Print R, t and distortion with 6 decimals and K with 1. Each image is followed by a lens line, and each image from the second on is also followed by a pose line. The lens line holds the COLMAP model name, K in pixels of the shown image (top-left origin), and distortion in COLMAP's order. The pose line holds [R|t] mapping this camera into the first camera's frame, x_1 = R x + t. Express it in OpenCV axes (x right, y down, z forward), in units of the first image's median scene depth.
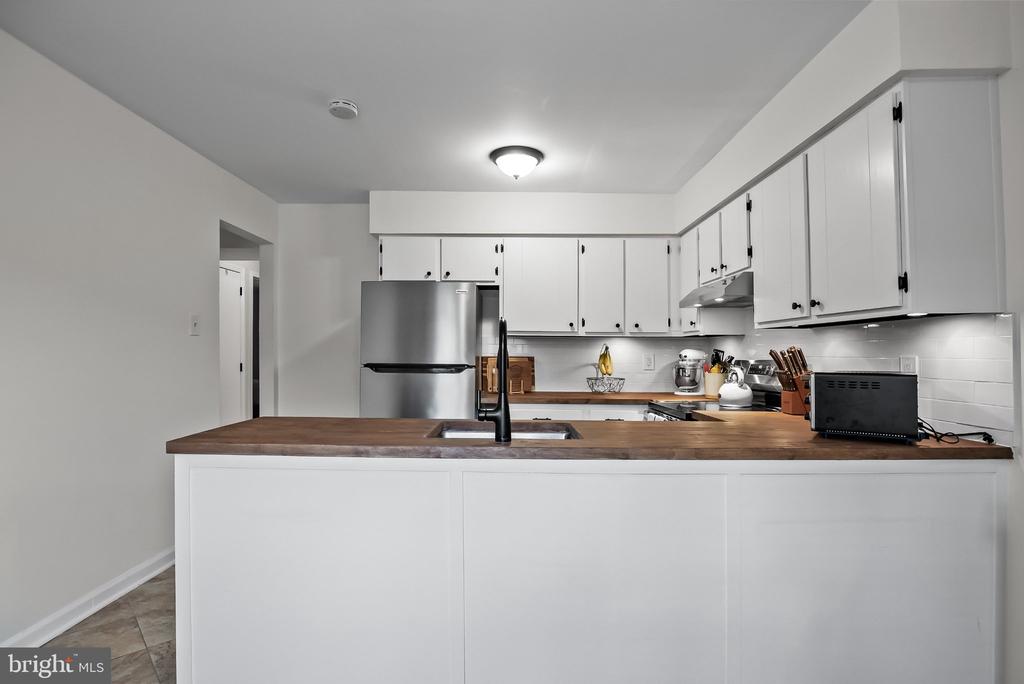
lens RADIAL K [[508.4, 0, 507.2], [0, 508.4, 342.2], [0, 0, 1]] dist [-0.027967, 0.004560]
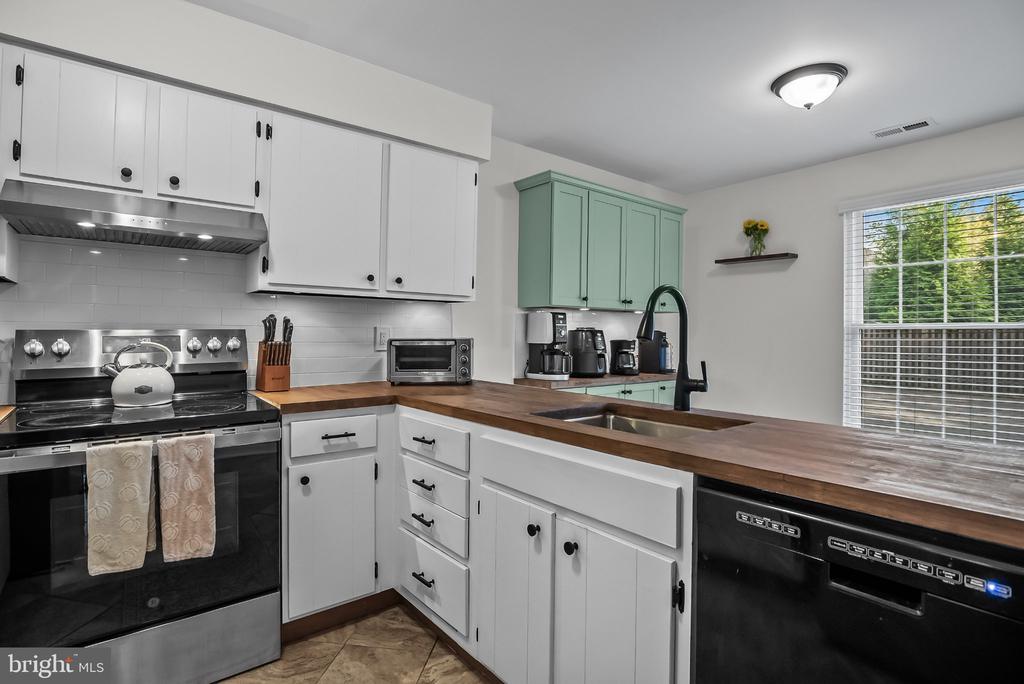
lens RADIAL K [[508.4, 0, 512.1], [0, 508.4, 328.1], [0, 0, 1]] dist [-0.027967, 0.004560]
pose [[-0.630804, 0.000887, 0.775941, -0.250905], [-0.026268, 0.999402, -0.022497, 0.028125], [-0.775497, -0.034574, -0.630404, 0.829990]]
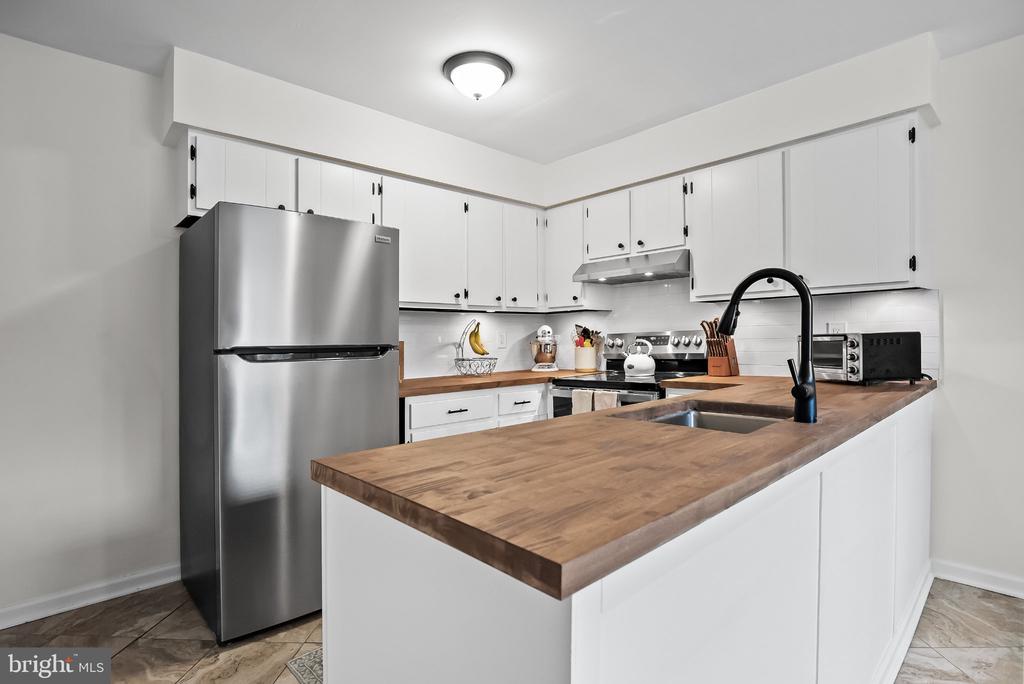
lens RADIAL K [[508.4, 0, 513.3], [0, 508.4, 341.4], [0, 0, 1]] dist [-0.027967, 0.004560]
pose [[0.723598, -0.022431, 0.689857, -0.386968], [0.006997, 0.999659, 0.025165, 0.020556], [-0.690186, -0.013383, 0.723508, 0.326935]]
